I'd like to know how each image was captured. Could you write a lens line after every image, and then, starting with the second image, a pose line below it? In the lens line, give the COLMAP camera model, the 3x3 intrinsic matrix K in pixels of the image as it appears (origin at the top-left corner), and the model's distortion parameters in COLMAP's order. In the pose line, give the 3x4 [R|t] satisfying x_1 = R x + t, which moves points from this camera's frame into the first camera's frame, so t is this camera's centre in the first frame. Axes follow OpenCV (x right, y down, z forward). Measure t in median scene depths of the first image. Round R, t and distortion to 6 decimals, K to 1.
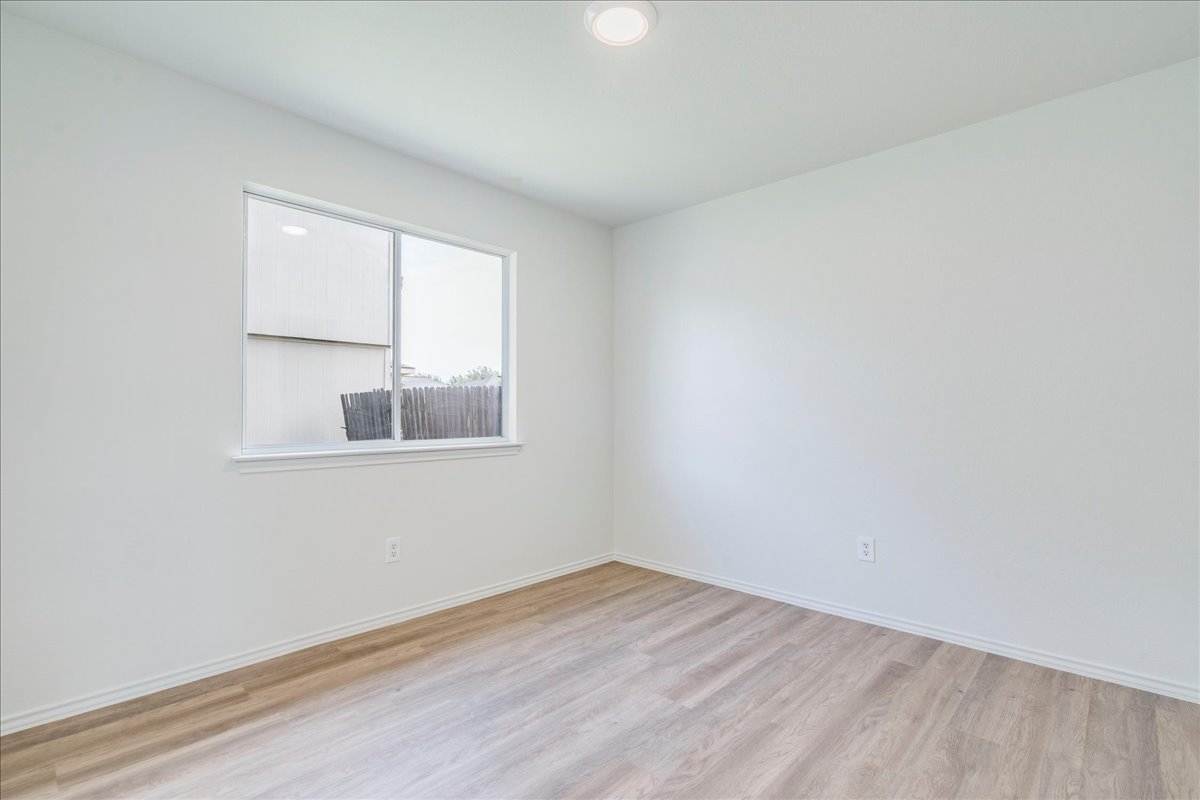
lens RADIAL K [[531.8, 0, 597.0], [0, 531.8, 404.8], [0, 0, 1]] dist [0.000969, 0.000035]
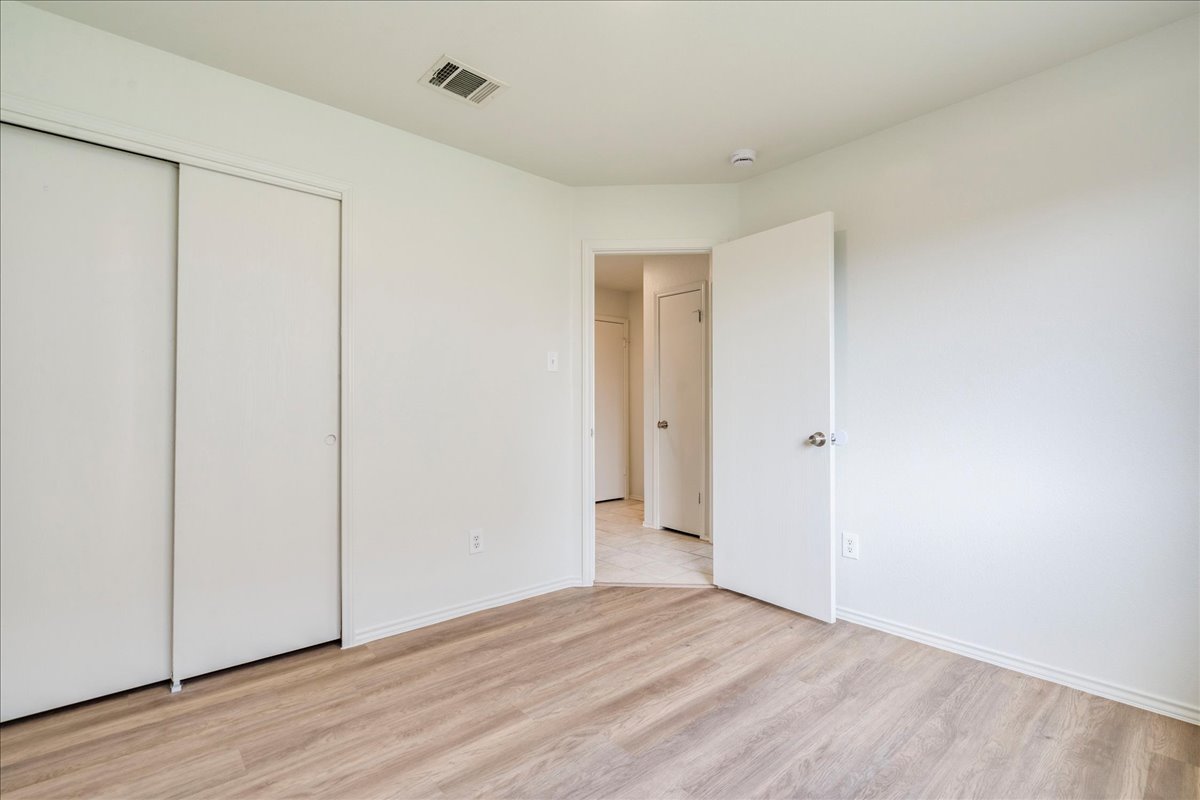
lens RADIAL K [[531.8, 0, 600.5], [0, 531.8, 407.1], [0, 0, 1]] dist [0.000969, 0.000035]
pose [[-0.995321, -0.002048, 0.096605, 0.014985], [-0.002797, 0.999967, -0.007611, 0.022287], [-0.096586, -0.007845, -0.995294, 1.972429]]
